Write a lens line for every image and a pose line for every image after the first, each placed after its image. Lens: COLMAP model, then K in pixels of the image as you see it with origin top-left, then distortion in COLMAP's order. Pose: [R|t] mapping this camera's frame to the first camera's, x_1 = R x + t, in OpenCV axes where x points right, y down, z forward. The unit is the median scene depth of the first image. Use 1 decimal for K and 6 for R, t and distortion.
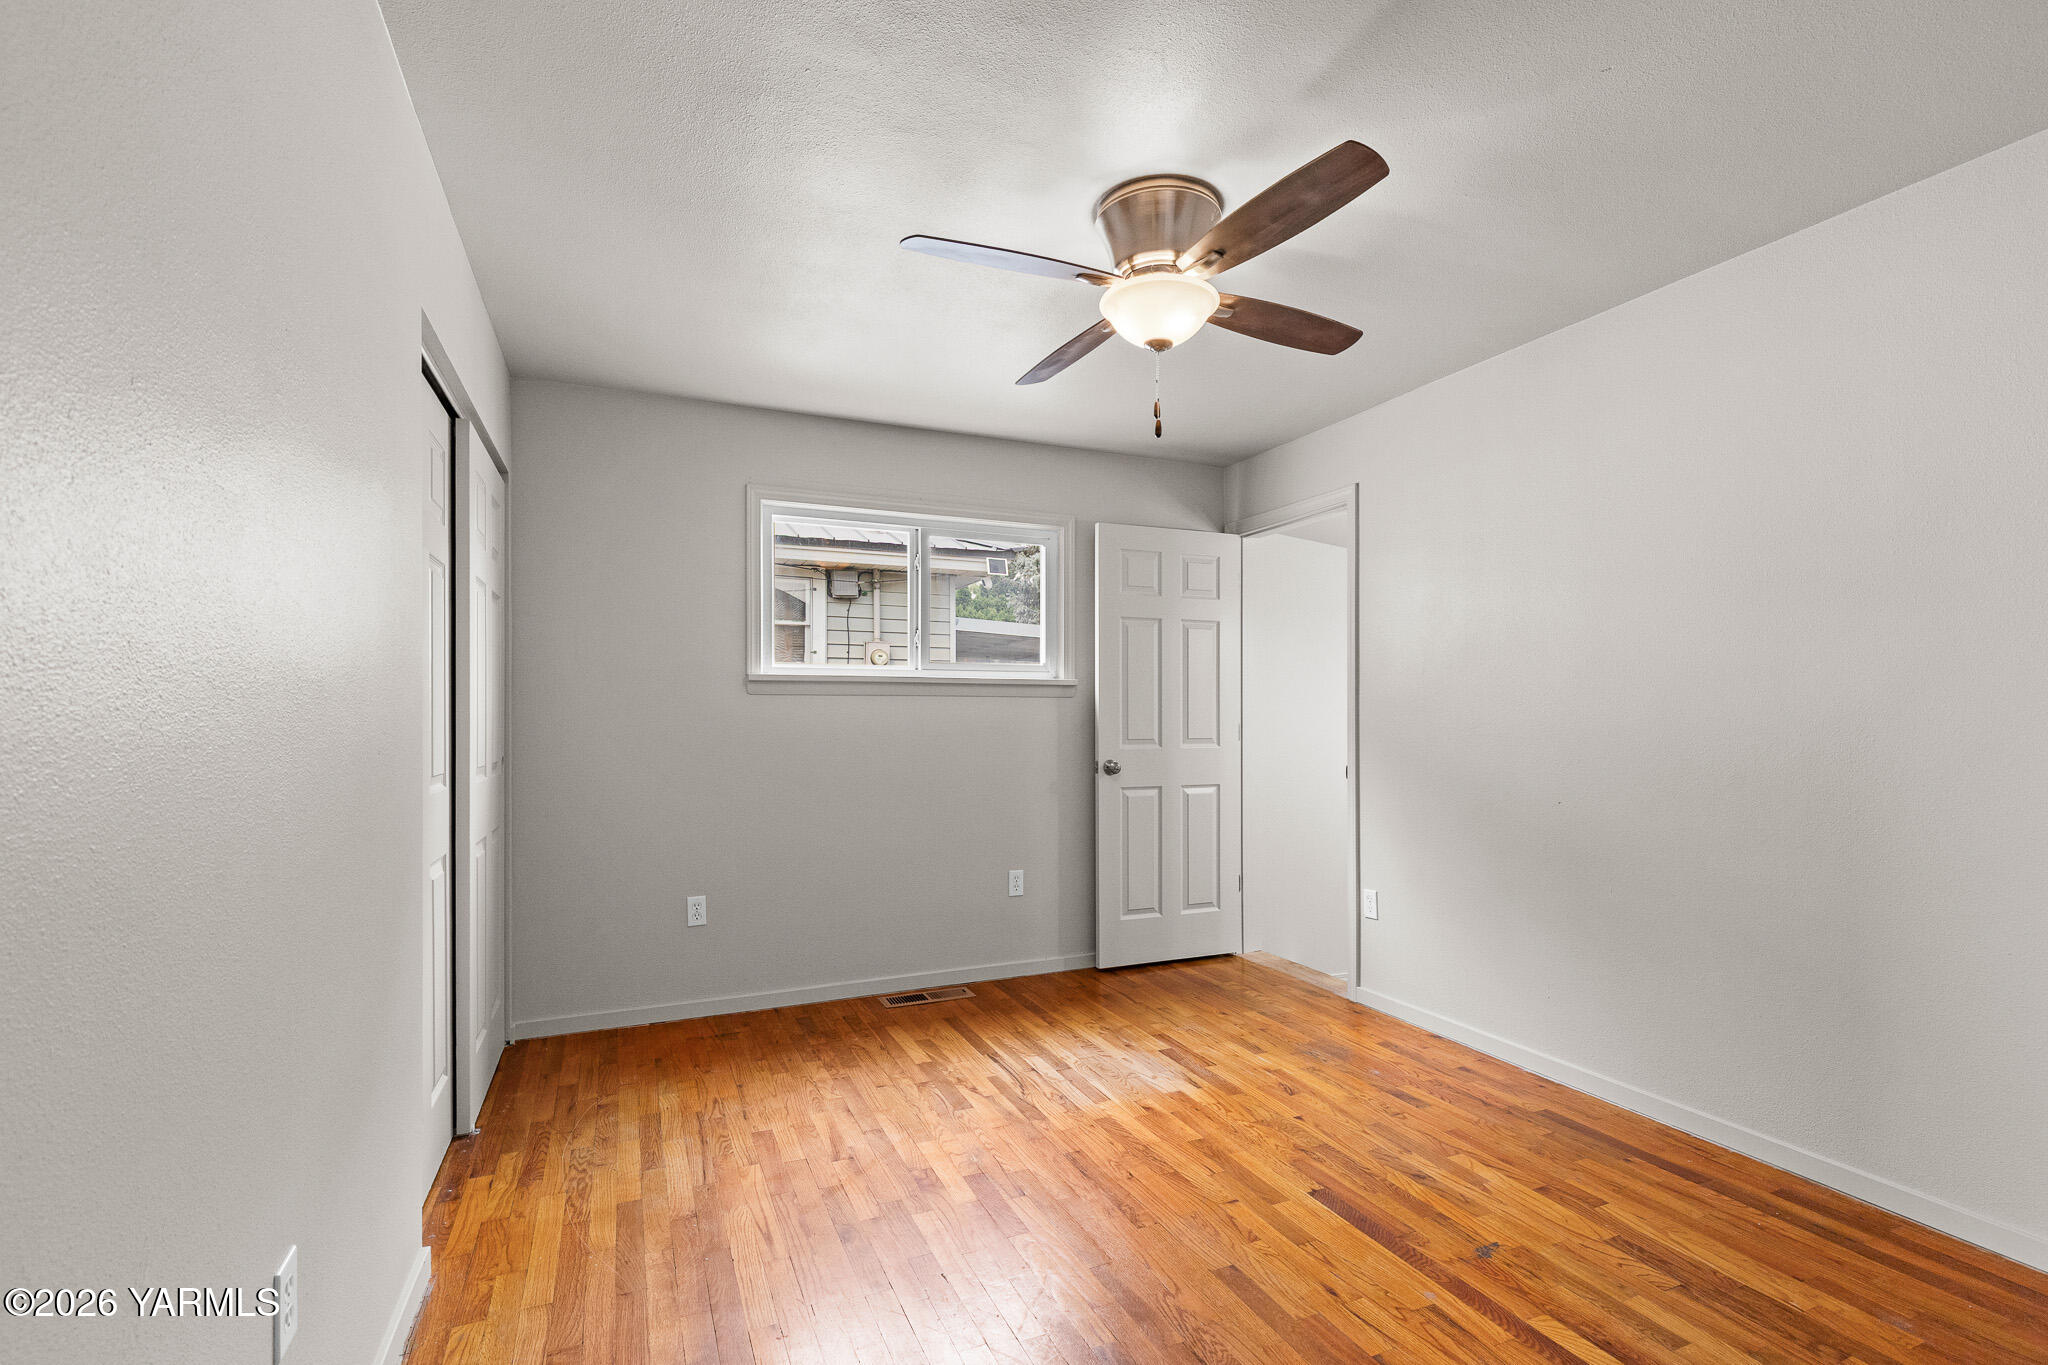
lens RADIAL K [[929.6, 0, 1027.1], [0, 929.6, 709.0], [0, 0, 1]] dist [0.014400, -0.000039]
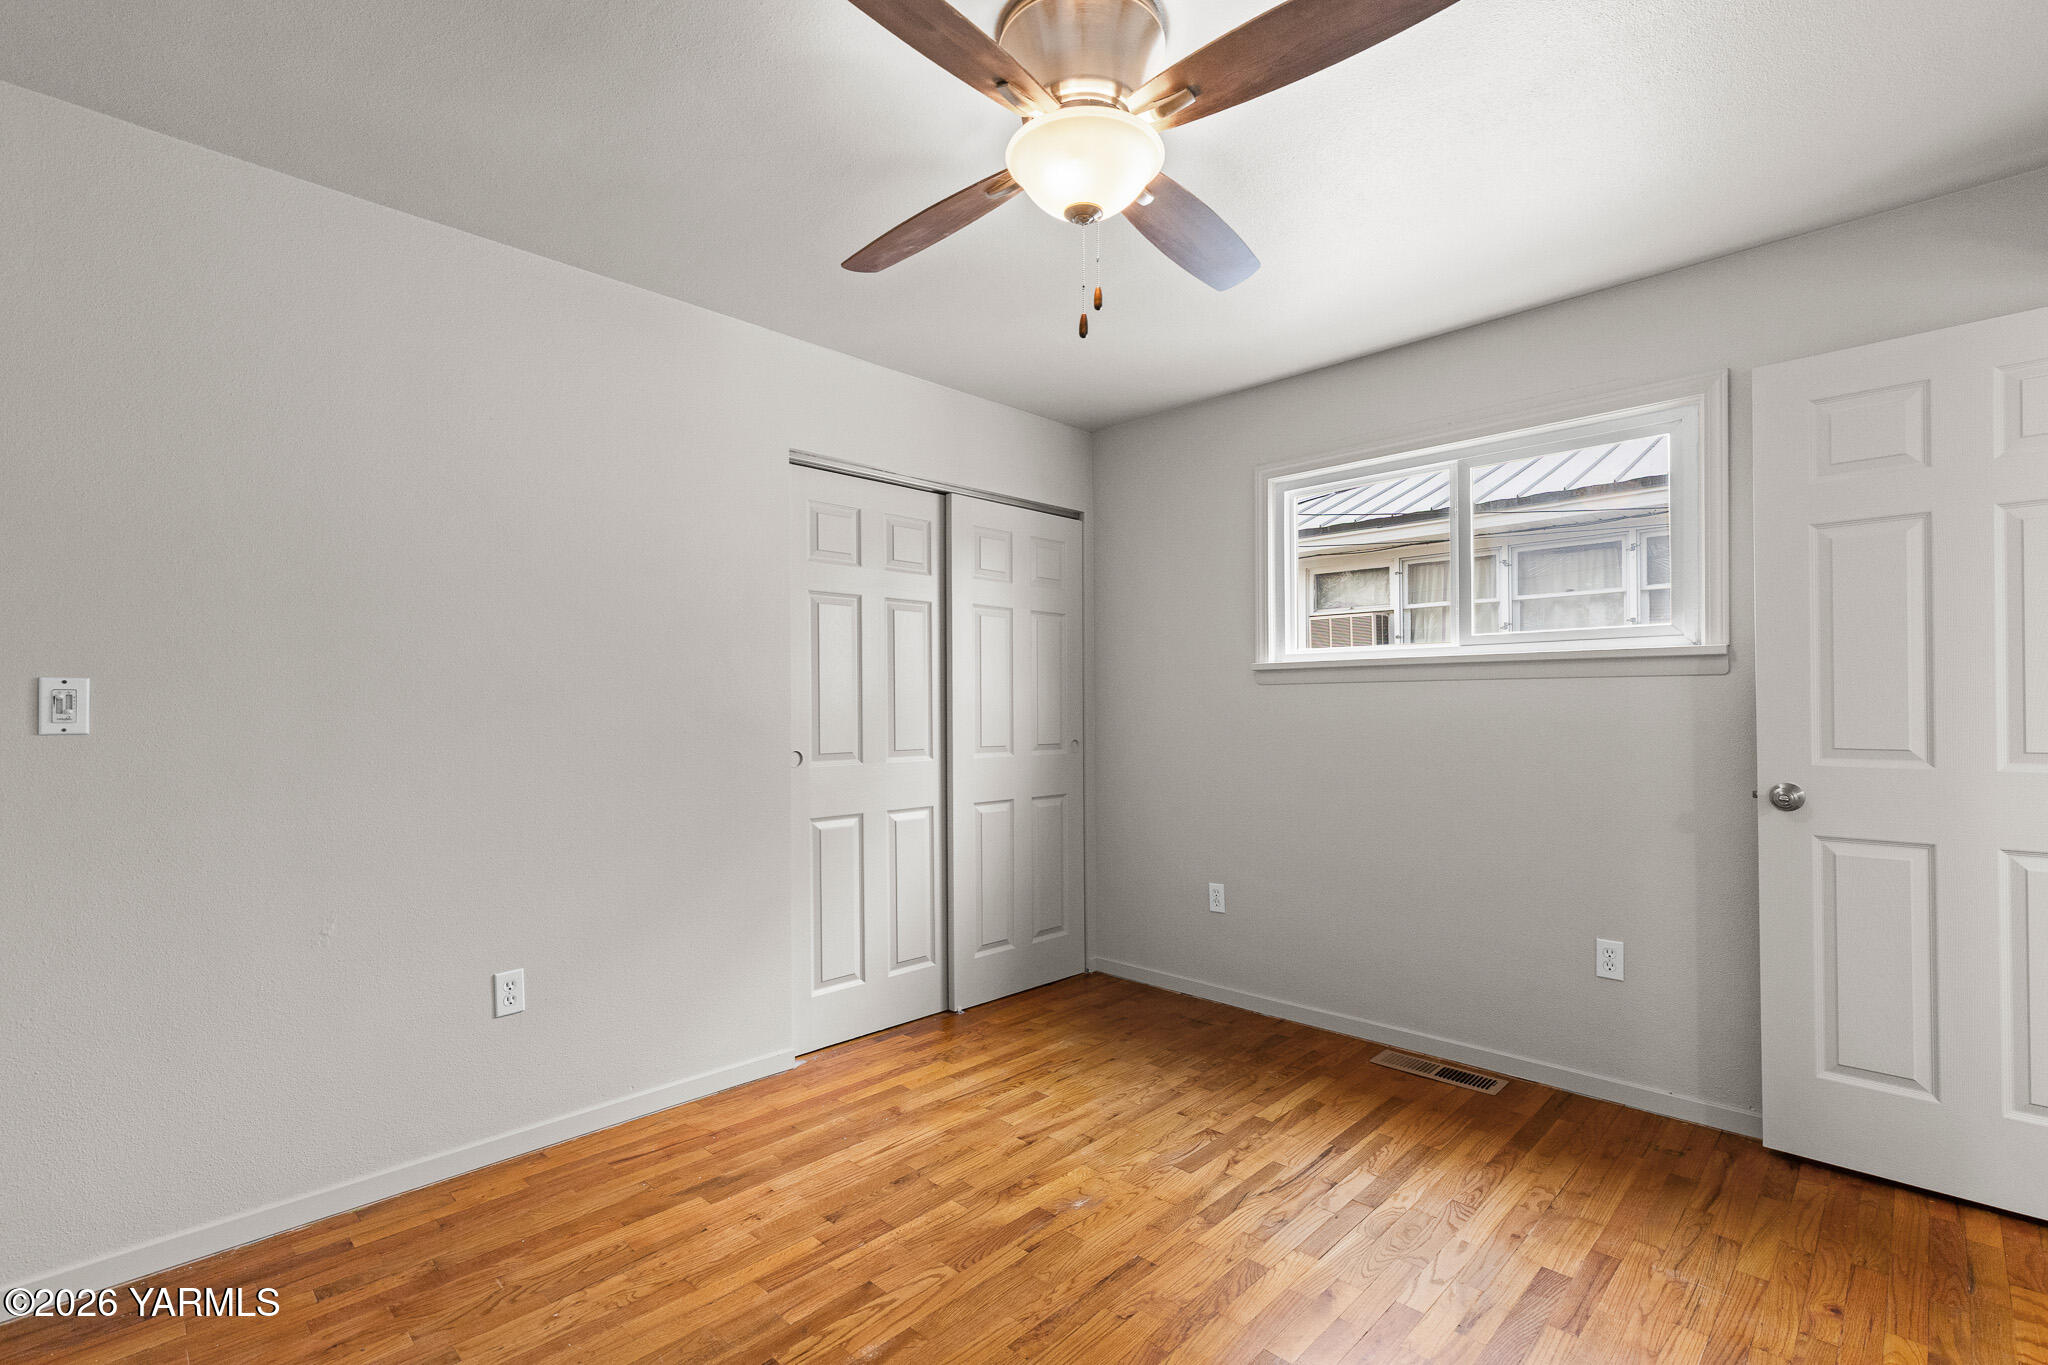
lens RADIAL K [[932.5, 0, 1026.2], [0, 932.5, 704.9], [0, 0, 1]] dist [0.007276, -0.000312]
pose [[0.373819, -0.002766, -0.927497, 0.533082], [0.011312, 0.999935, 0.001577, 0.001220], [0.927432, -0.011082, 0.373826, 0.438509]]
